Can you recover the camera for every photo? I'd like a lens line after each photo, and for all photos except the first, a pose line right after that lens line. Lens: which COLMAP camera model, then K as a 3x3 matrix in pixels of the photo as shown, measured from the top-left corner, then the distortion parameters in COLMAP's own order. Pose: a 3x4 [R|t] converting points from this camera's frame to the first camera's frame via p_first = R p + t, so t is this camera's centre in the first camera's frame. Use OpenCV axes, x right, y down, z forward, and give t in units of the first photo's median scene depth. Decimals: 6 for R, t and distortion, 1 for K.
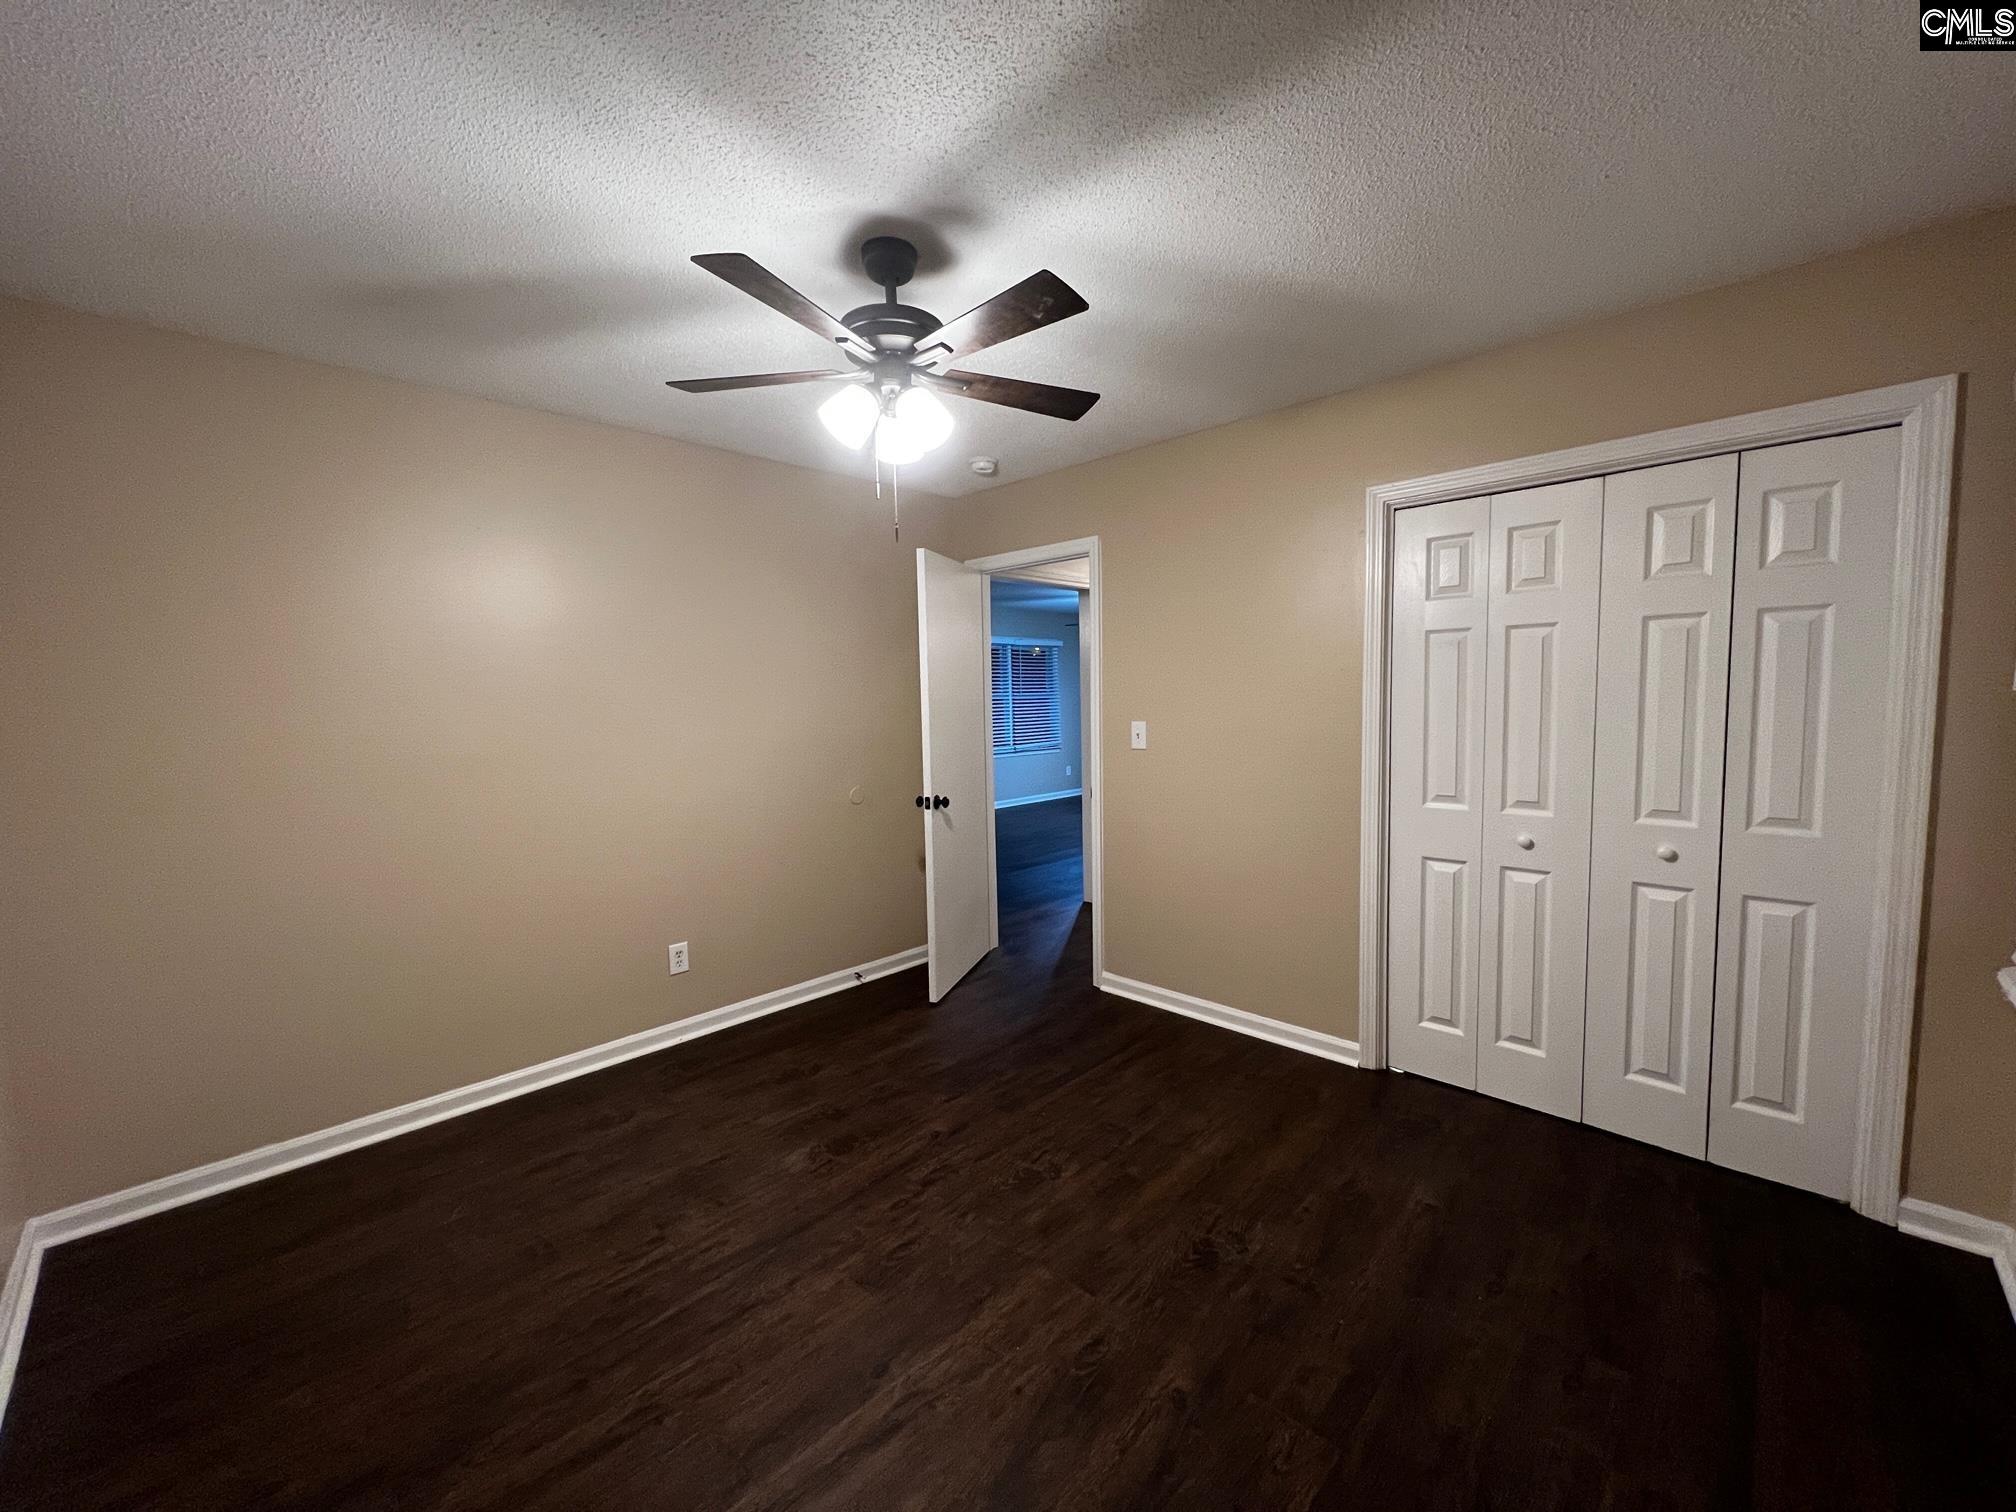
lens RADIAL K [[805.7, 0, 1010.0], [0, 805.7, 757.2], [0, 0, 1]] dist [-0.001408, -0.000176]
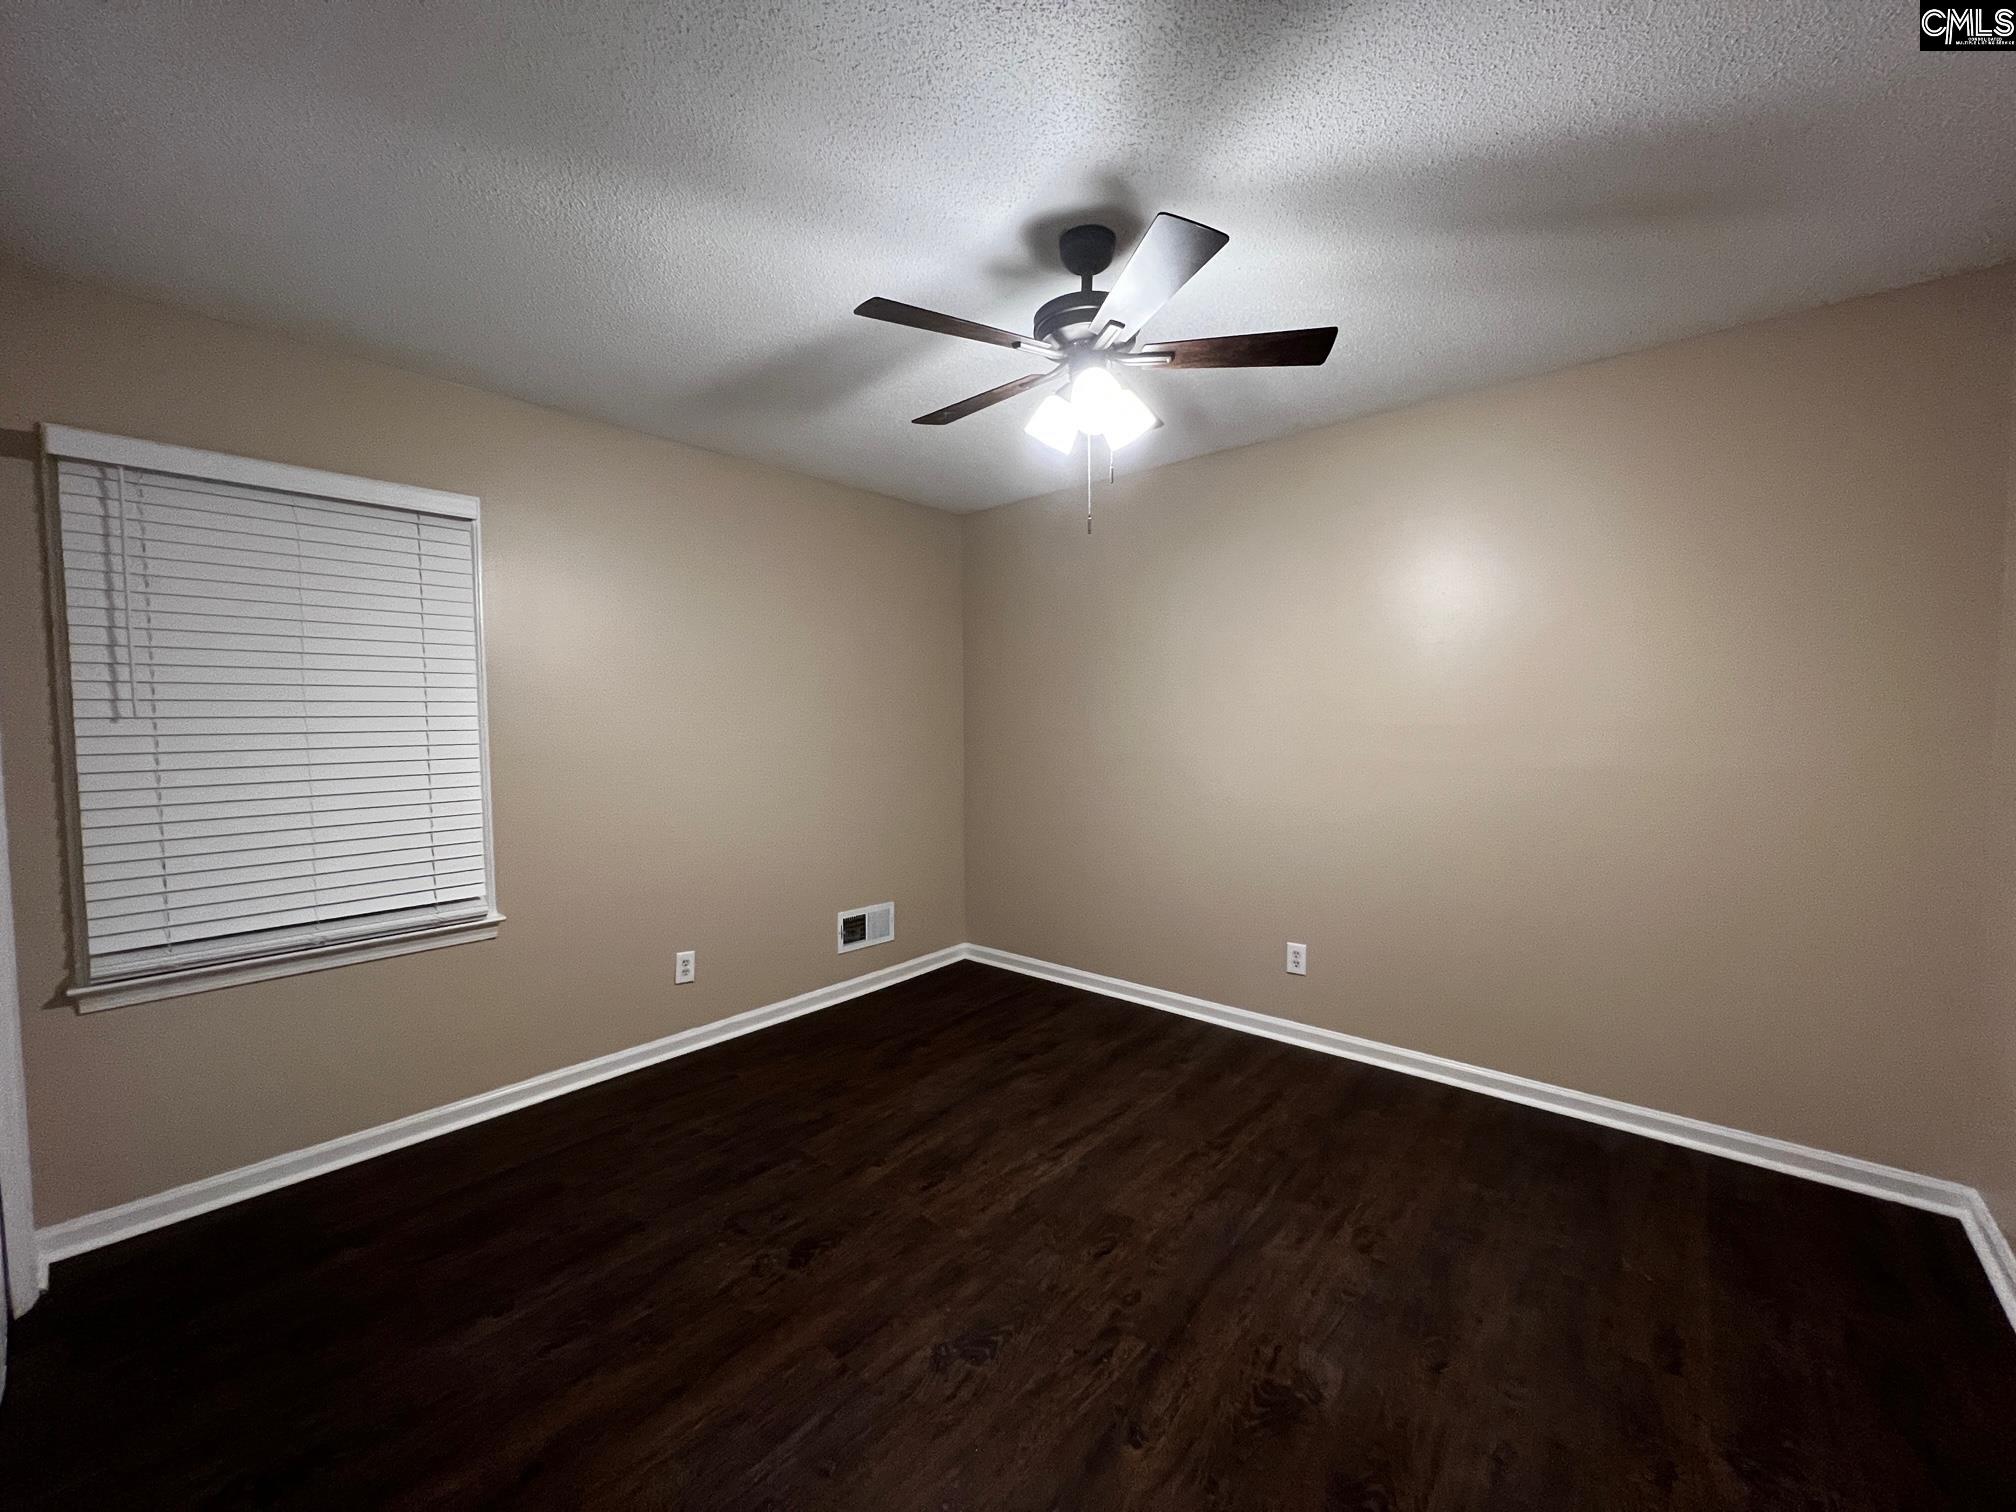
lens RADIAL K [[805.7, 0, 1010.0], [0, 805.7, 757.2], [0, 0, 1]] dist [-0.001408, -0.000176]
pose [[-0.997877, 0.031836, -0.056812, 0.019915], [0.024551, 0.991903, 0.124603, -0.114782], [0.060318, 0.122944, -0.990579, 1.876603]]
